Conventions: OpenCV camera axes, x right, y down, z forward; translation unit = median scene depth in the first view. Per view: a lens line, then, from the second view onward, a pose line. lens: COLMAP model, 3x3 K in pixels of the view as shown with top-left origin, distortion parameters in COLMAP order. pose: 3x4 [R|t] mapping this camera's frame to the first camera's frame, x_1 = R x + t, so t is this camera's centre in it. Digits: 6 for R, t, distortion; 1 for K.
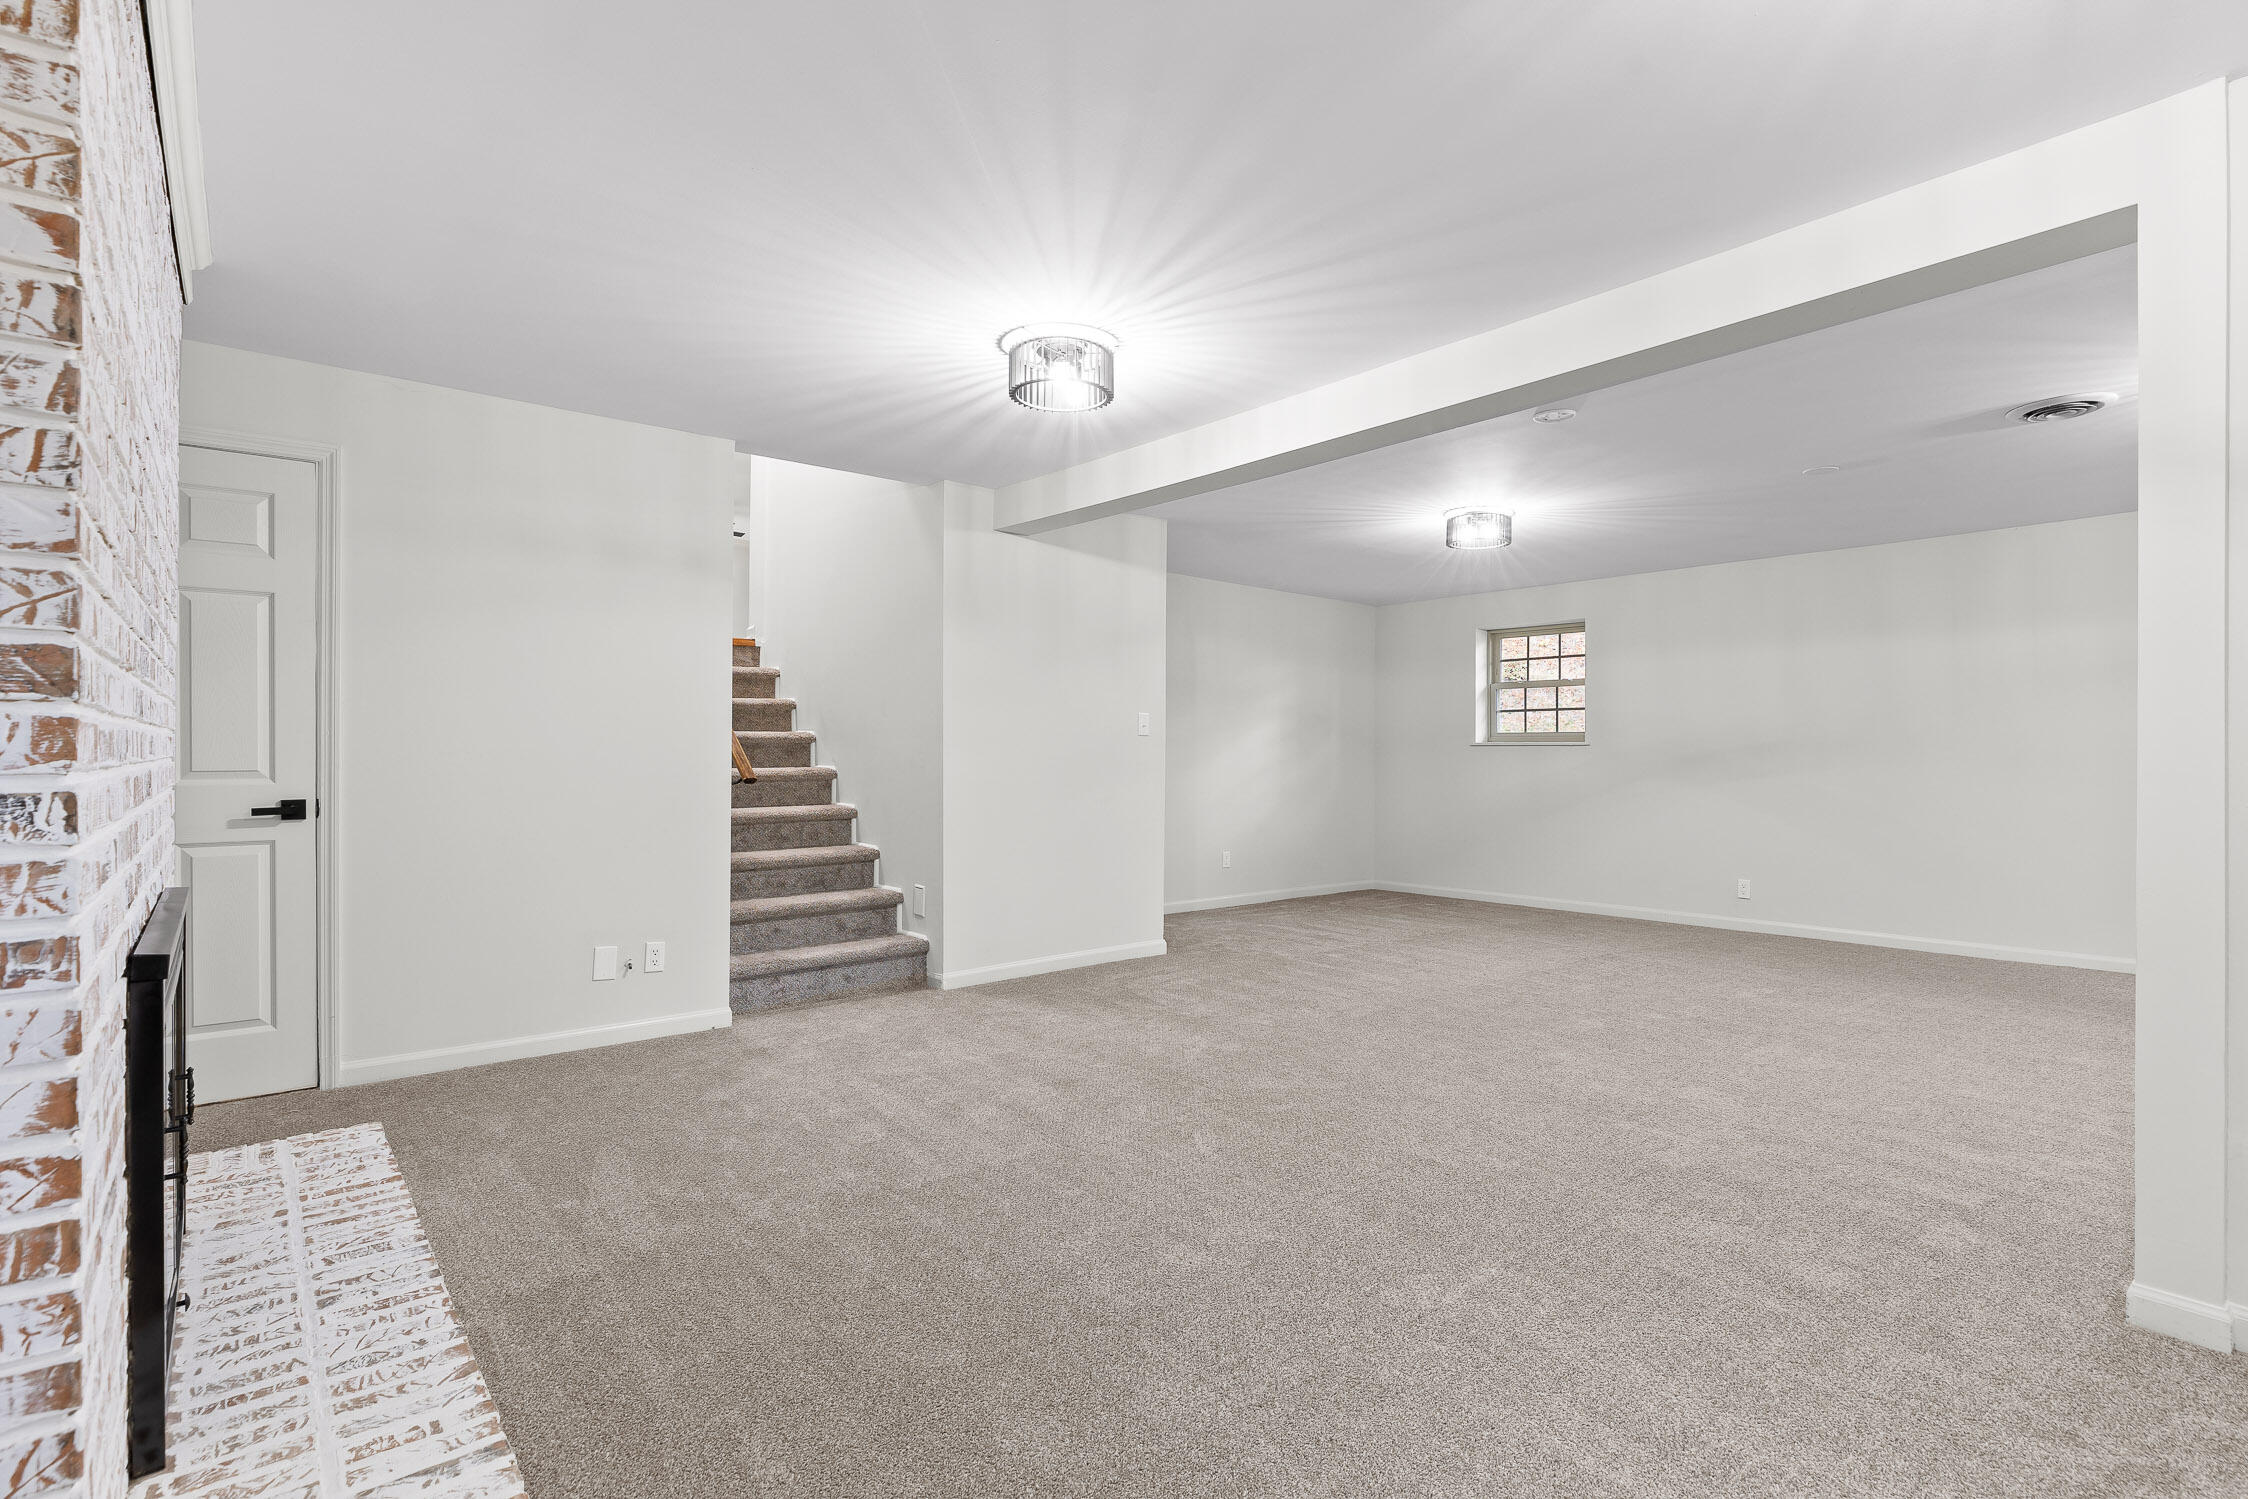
lens RADIAL K [[1143.5, 0, 1131.8], [0, 1143.5, 750.5], [0, 0, 1]] dist [-0.001175, 0.001229]
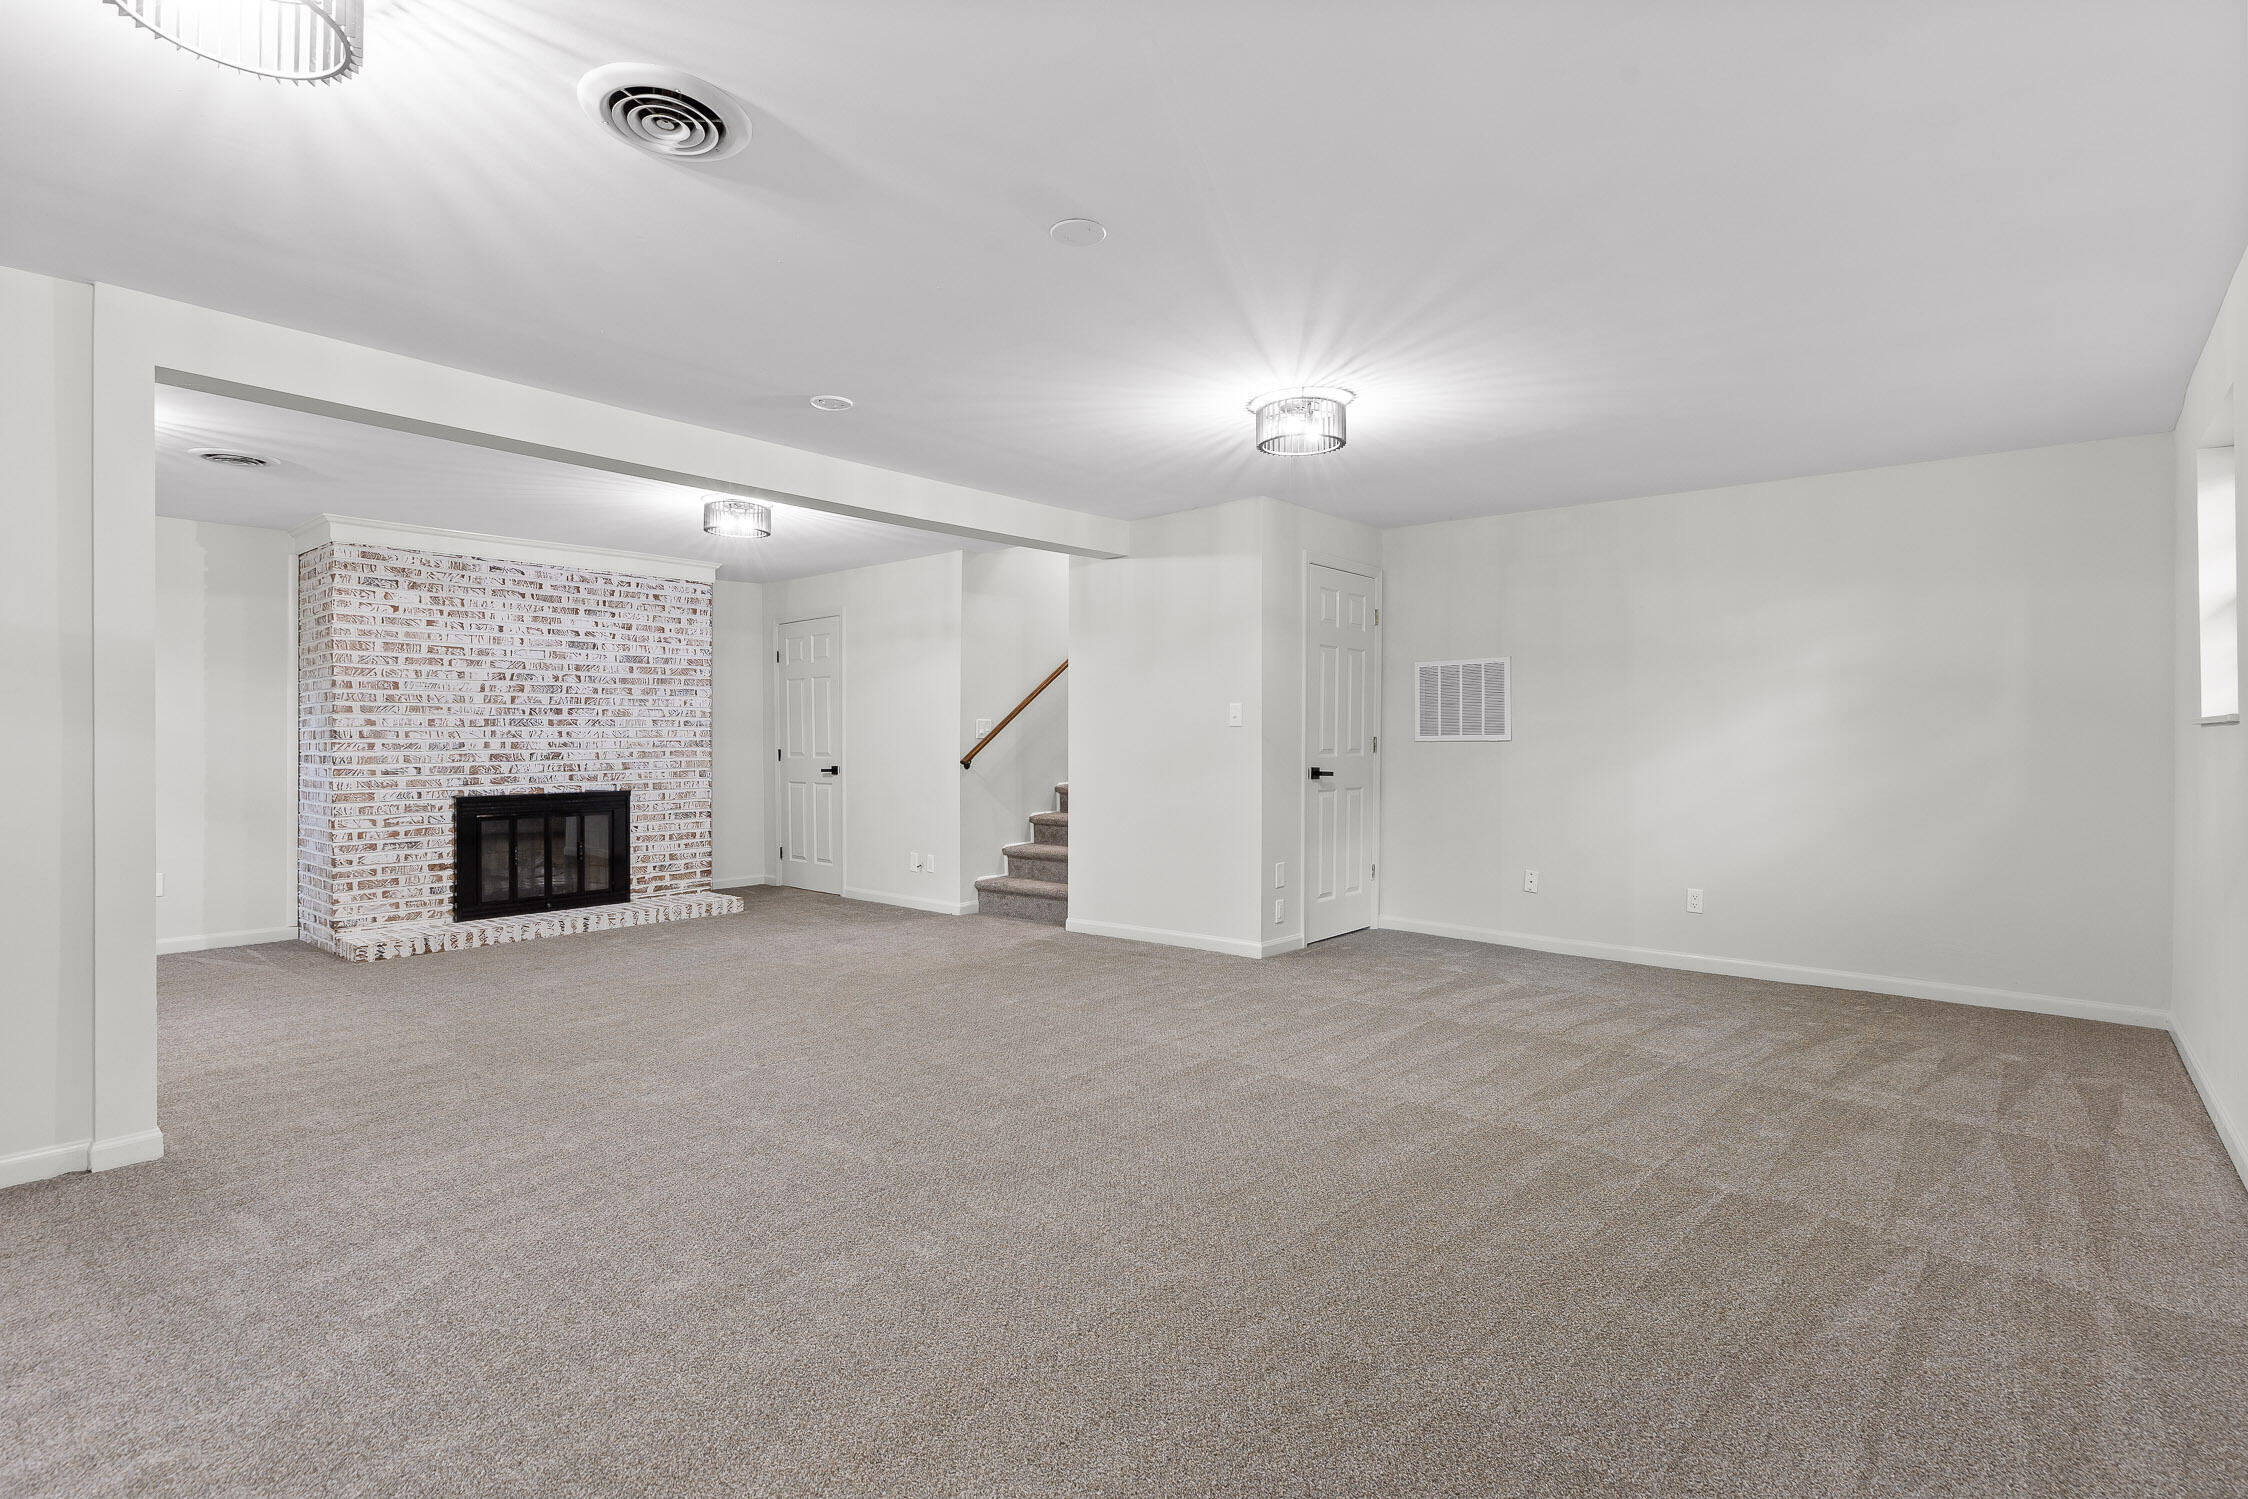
lens RADIAL K [[1067.4, 0, 1126.4], [0, 1067.4, 734.3], [0, 0, 1]] dist [-0.000374, -0.000320]
pose [[0.179519, -0.003413, -0.983749, 1.918939], [0.009421, 0.999954, -0.001750, -0.014100], [0.983709, -0.008954, 0.179543, 1.599850]]
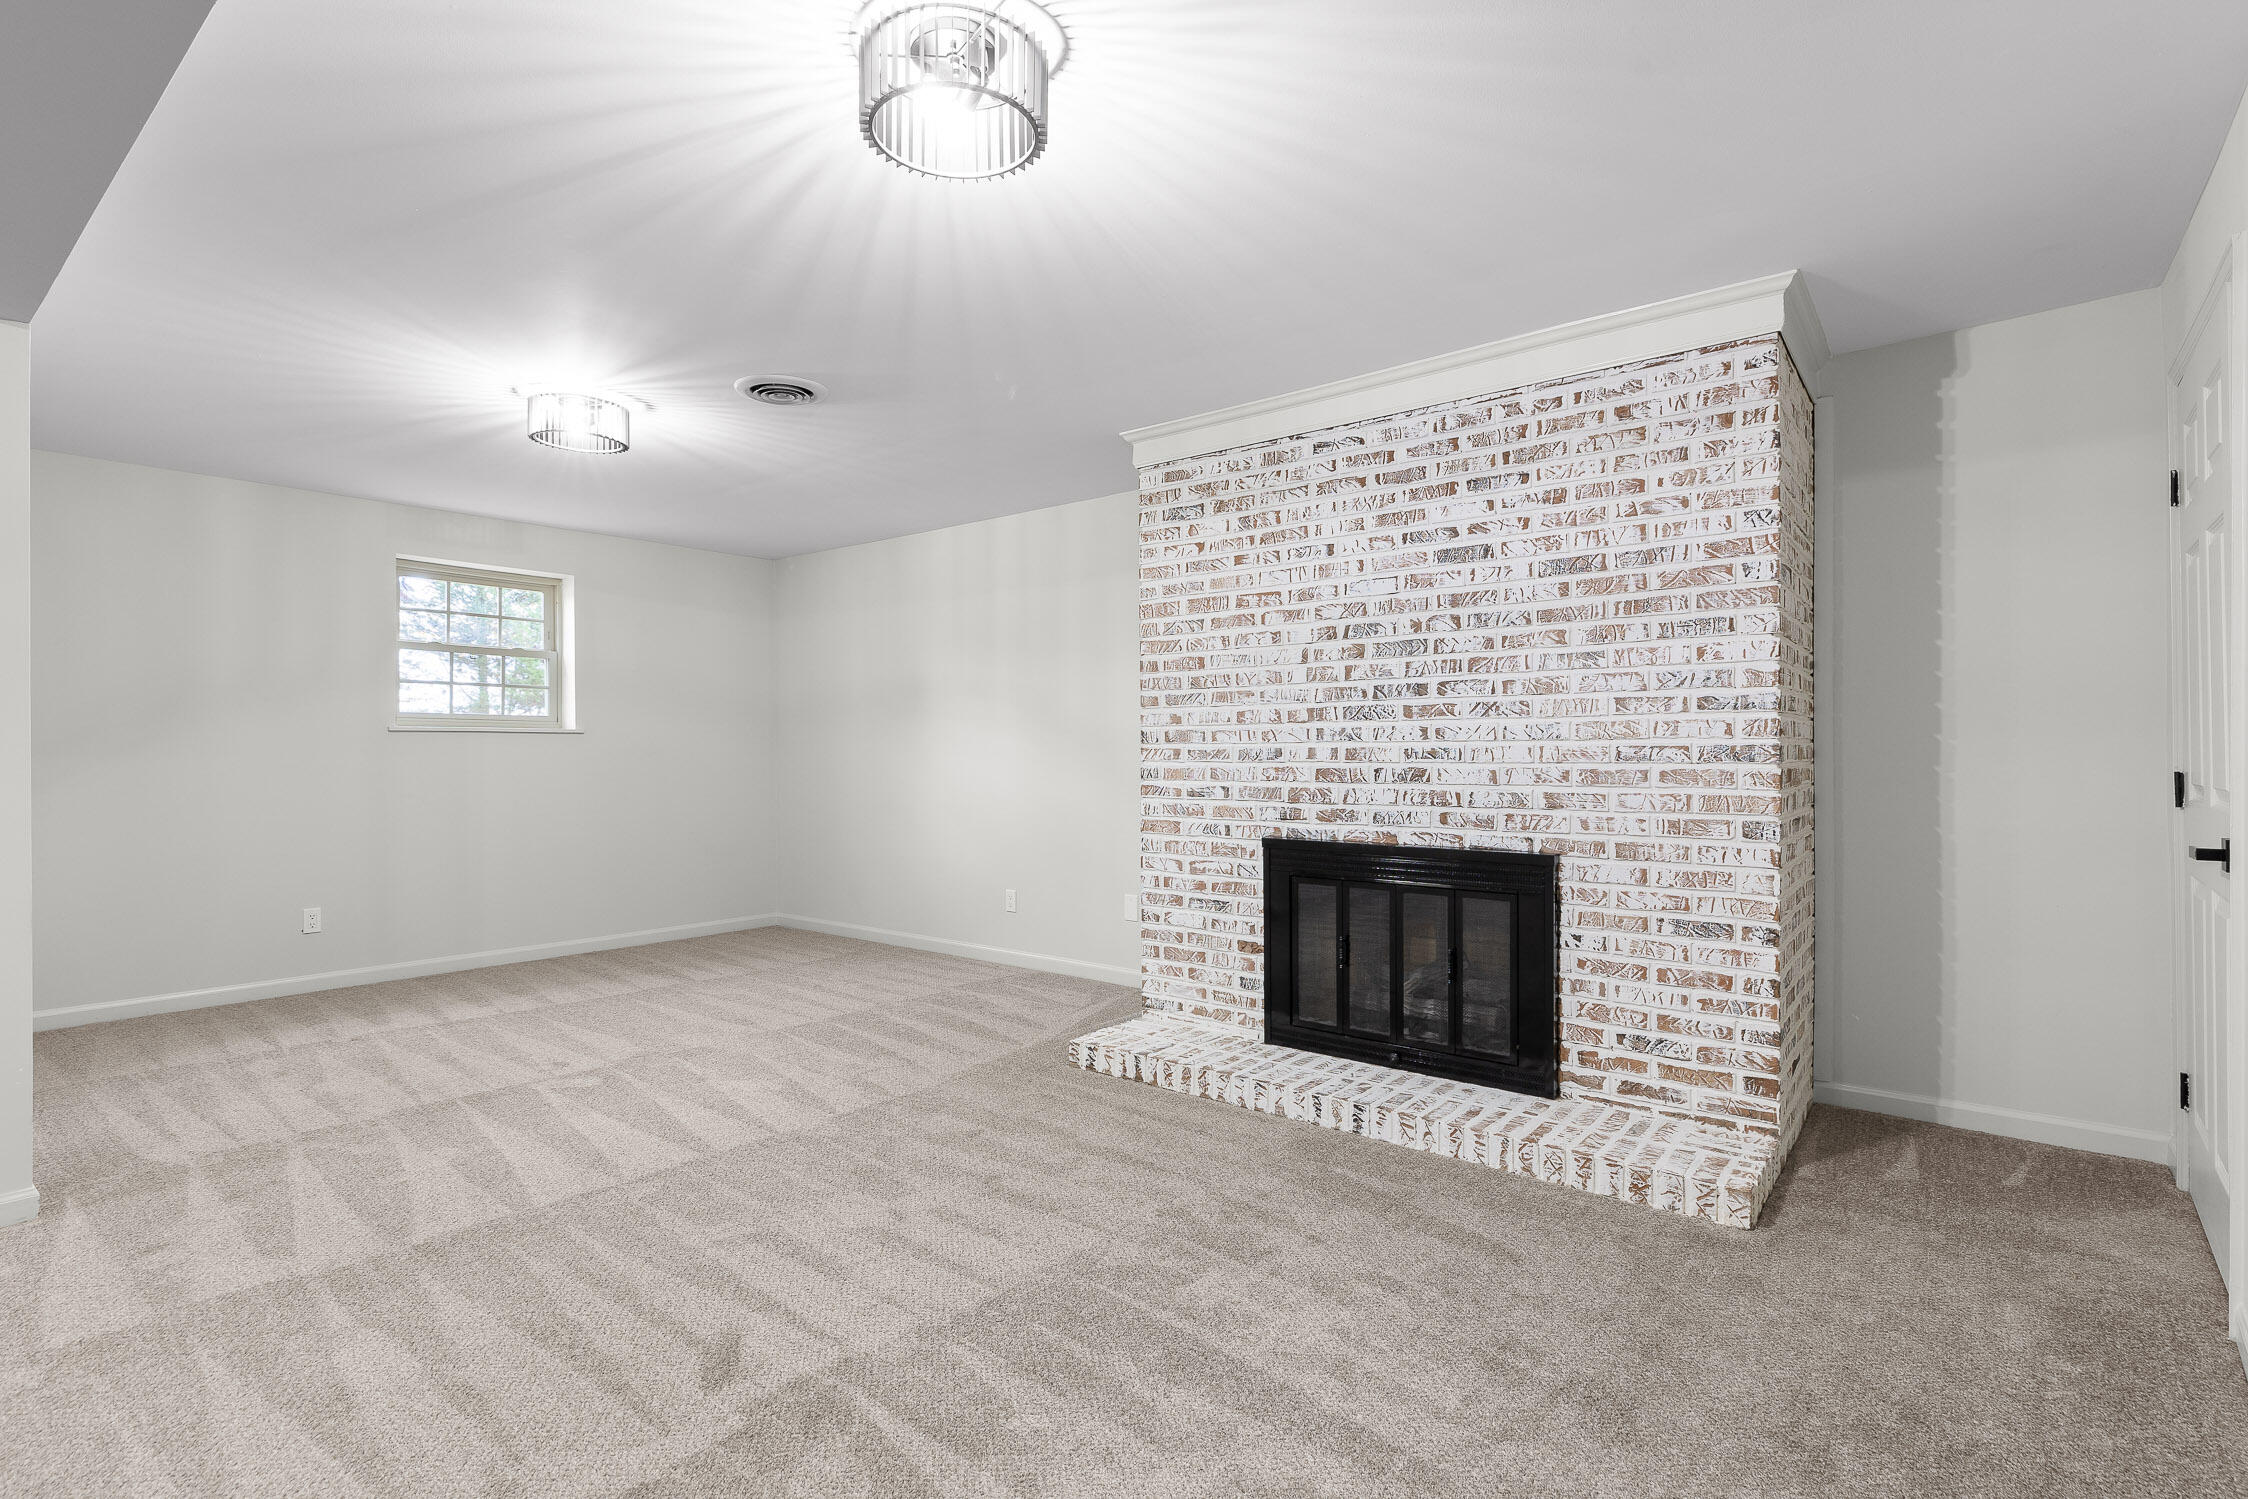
lens RADIAL K [[1067.4, 0, 1160.0], [0, 1067.4, 755.6], [0, 0, 1]] dist [-0.000374, -0.000320]
pose [[-0.973996, 0.004821, -0.226514, -0.051659], [0.004795, 0.999988, 0.000664, -0.007132], [0.226514, -0.000440, -0.974008, 1.913547]]
